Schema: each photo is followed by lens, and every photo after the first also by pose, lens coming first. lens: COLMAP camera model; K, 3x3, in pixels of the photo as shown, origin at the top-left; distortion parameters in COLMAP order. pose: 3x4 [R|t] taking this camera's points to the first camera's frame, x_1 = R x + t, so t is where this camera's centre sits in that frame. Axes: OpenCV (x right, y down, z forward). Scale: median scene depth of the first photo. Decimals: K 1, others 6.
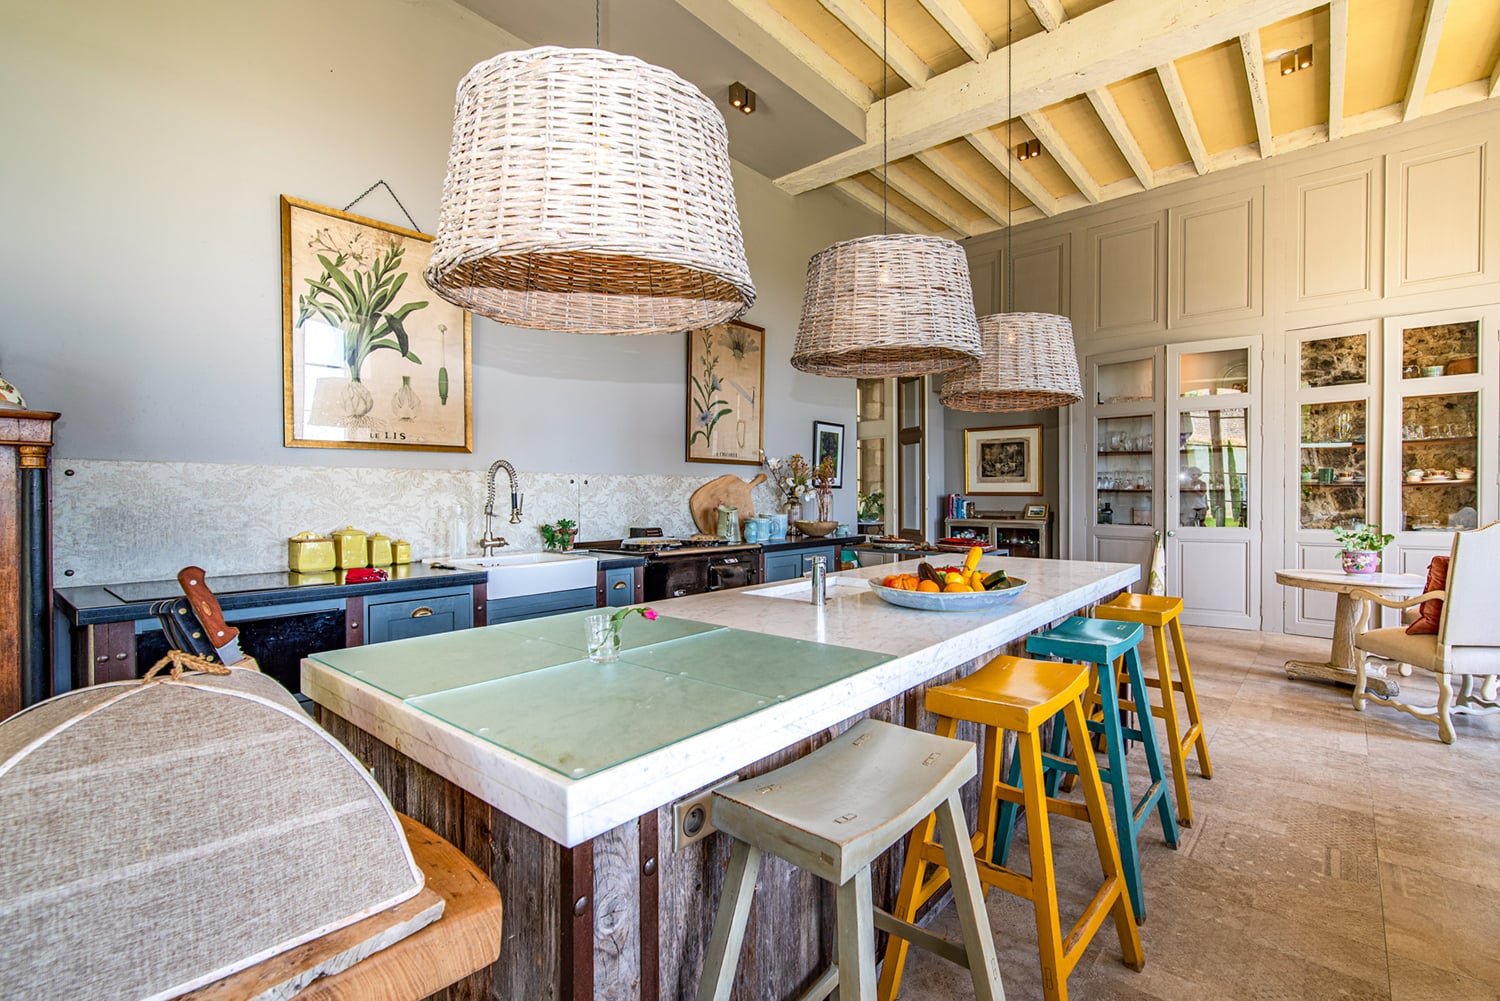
lens RADIAL K [[669.3, 0, 756.2], [0, 669.3, 498.0], [0, 0, 1]] dist [-0.000174, 0.000202]
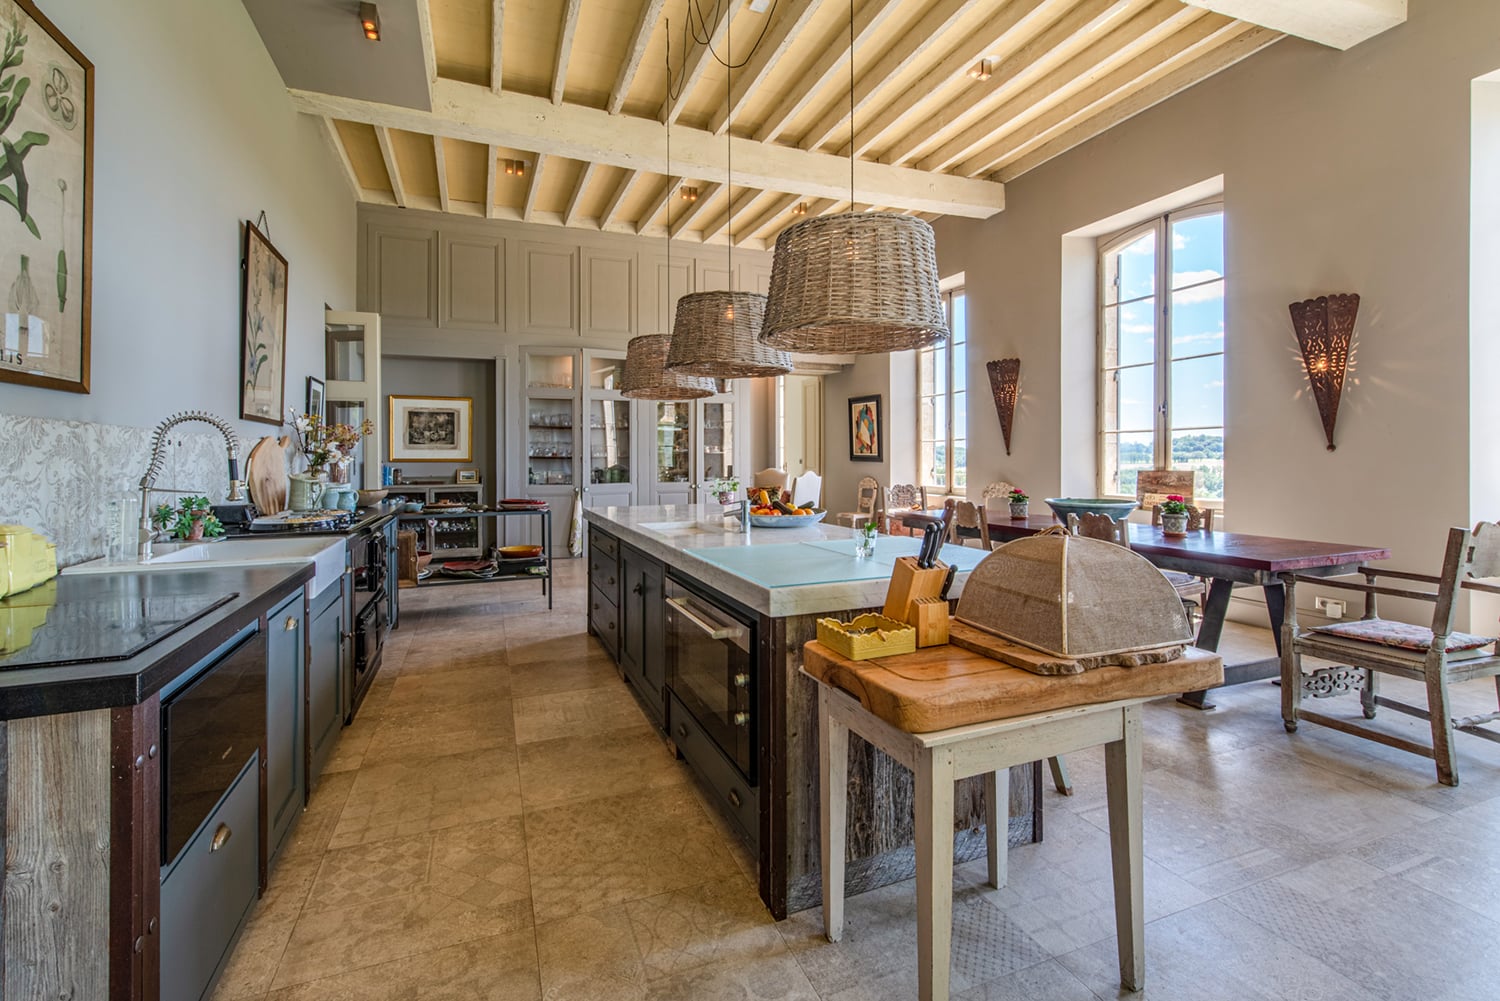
lens RADIAL K [[662.2, 0, 747.2], [0, 662.2, 455.5], [0, 0, 1]] dist [-0.000651, 0.000072]
pose [[0.457689, 0.002902, 0.889108, -0.386244], [0.011012, 0.999899, -0.008933, 0.001116], [-0.889044, 0.013880, 0.457611, 0.098104]]
